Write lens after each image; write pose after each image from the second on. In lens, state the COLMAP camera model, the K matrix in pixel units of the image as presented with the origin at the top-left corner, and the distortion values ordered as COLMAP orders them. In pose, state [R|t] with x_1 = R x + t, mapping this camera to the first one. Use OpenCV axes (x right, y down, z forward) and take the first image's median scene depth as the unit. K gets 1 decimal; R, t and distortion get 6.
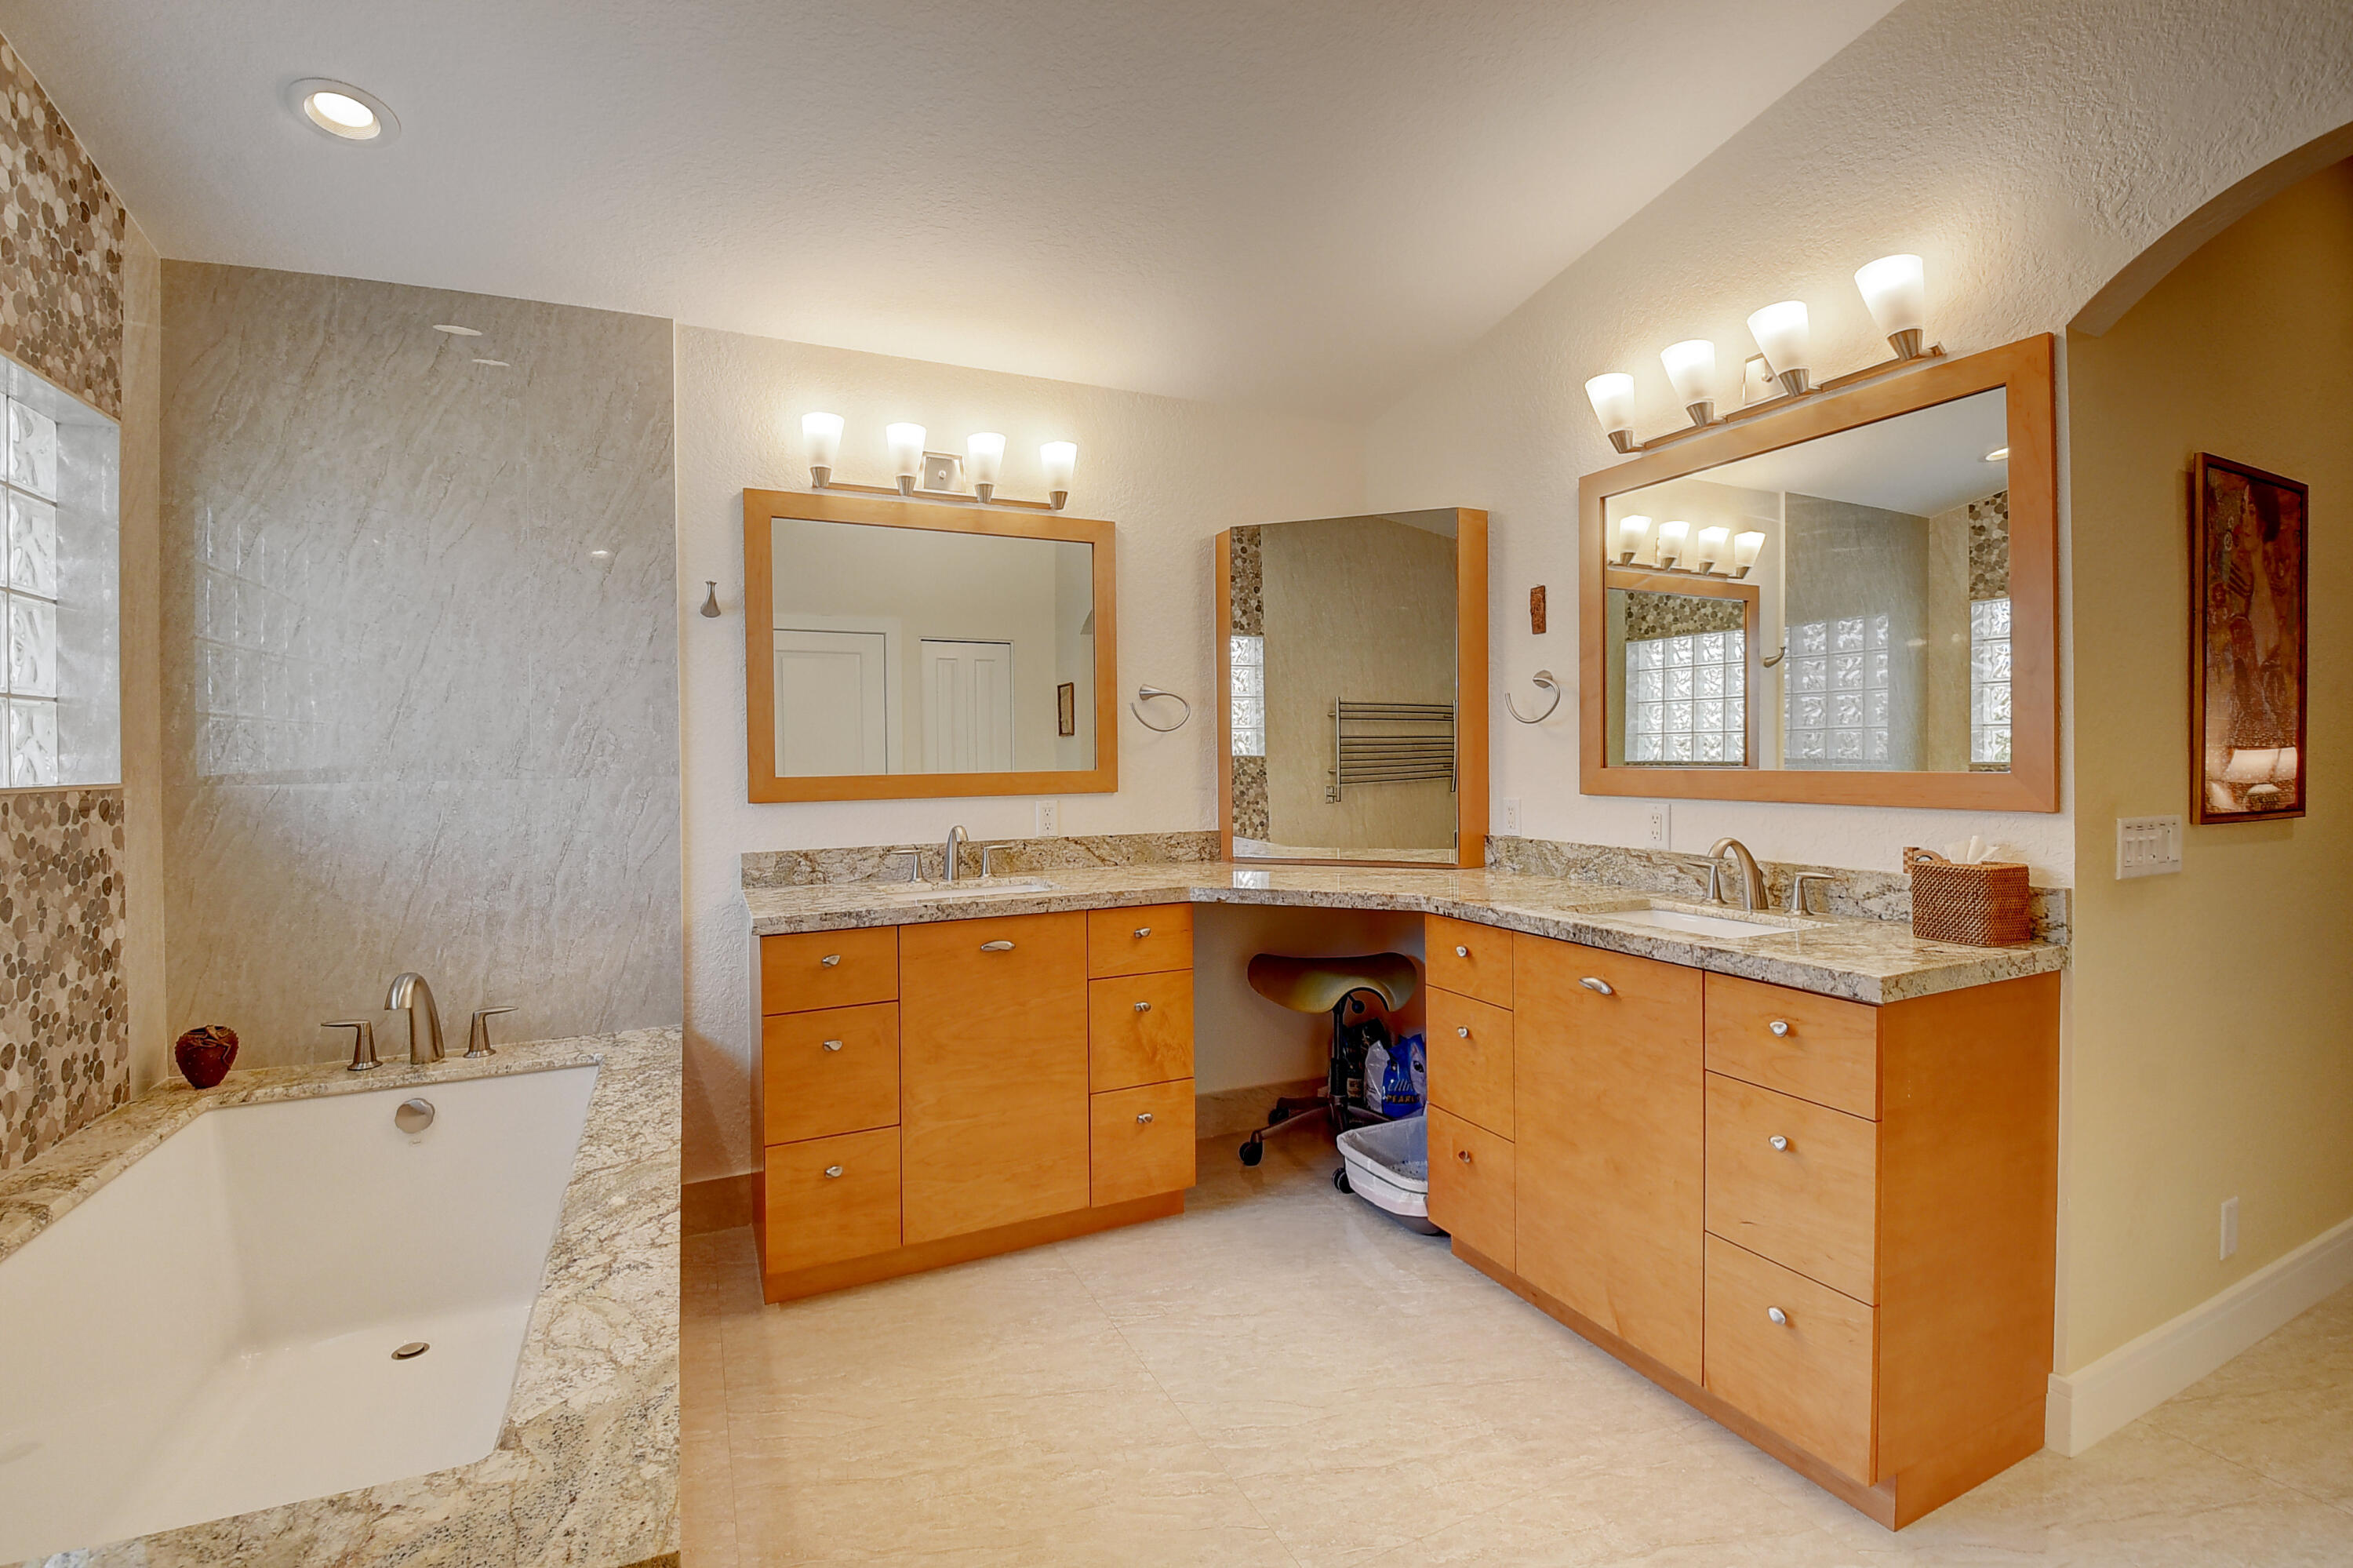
lens RADIAL K [[1033.4, 0, 1165.1], [0, 1033.4, 762.2], [0, 0, 1]] dist [-0.002324, -0.013266]
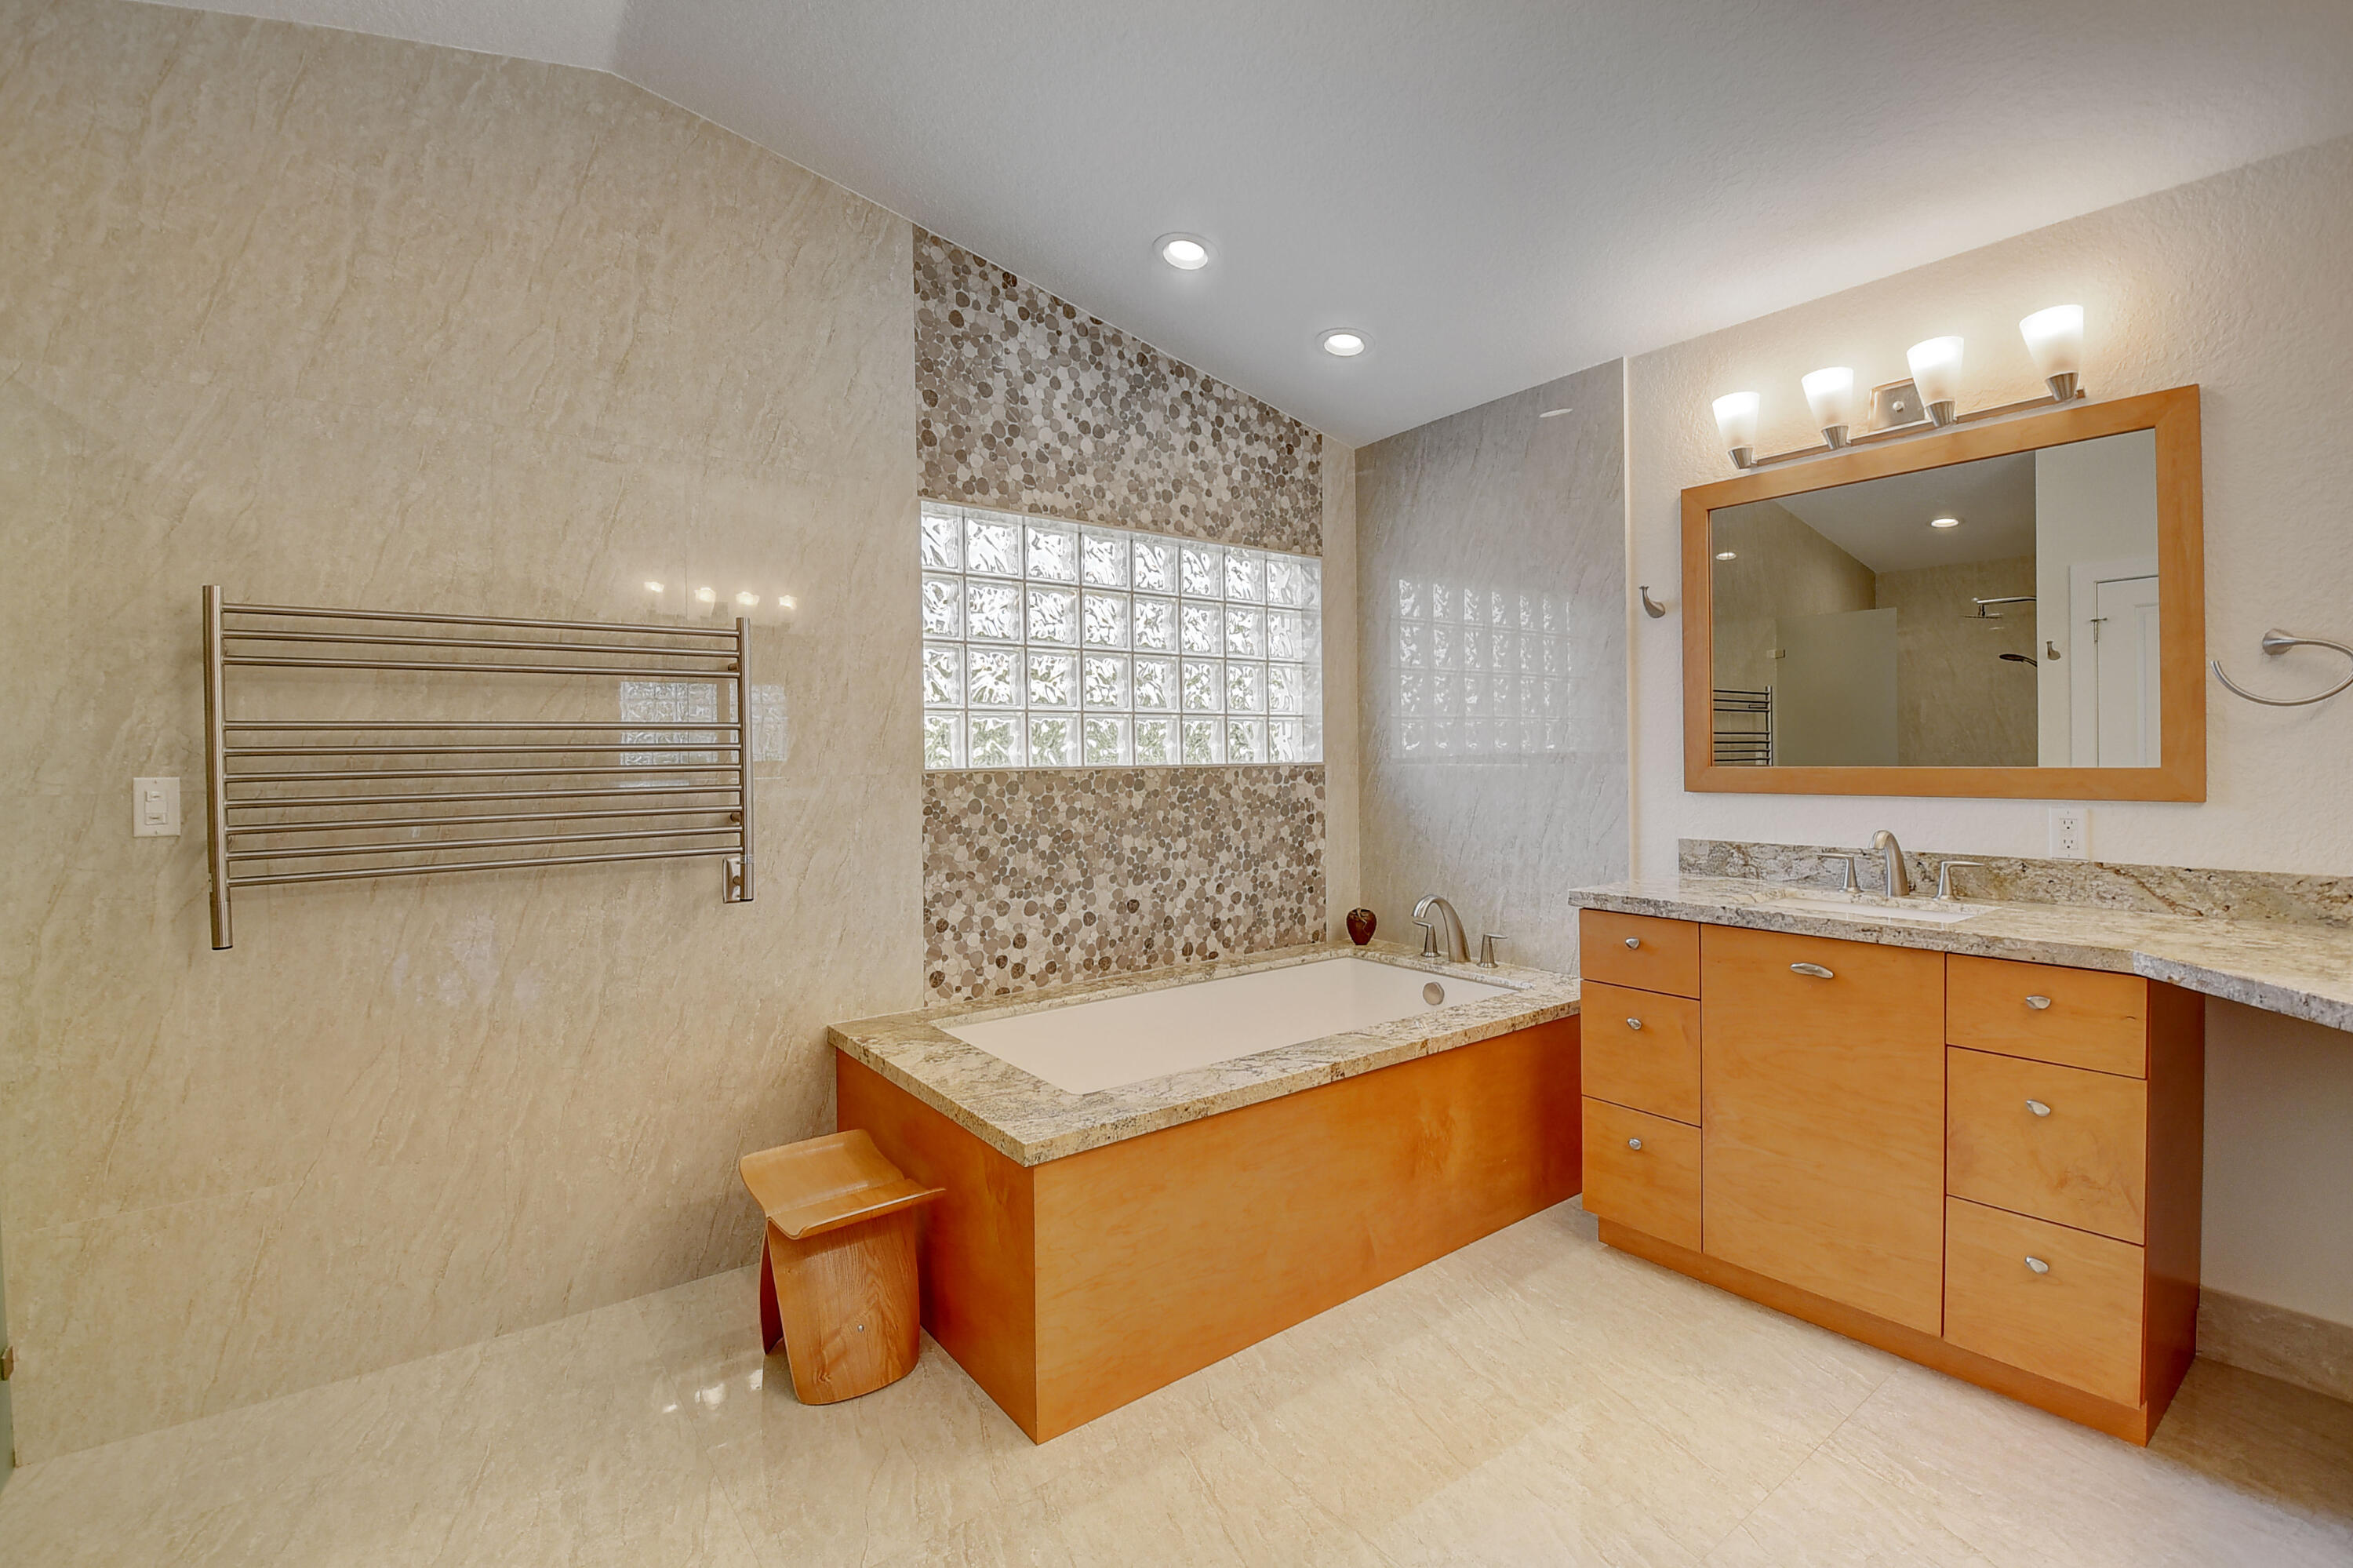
lens RADIAL K [[1033.4, 0, 1182.1], [0, 1033.4, 770.3], [0, 0, 1]] dist [-0.002324, -0.013266]
pose [[0.210149, 0.026252, -0.977317, 0.646315], [0.001423, 0.999630, 0.027157, -0.013462], [0.977668, -0.007098, 0.210034, 0.357392]]
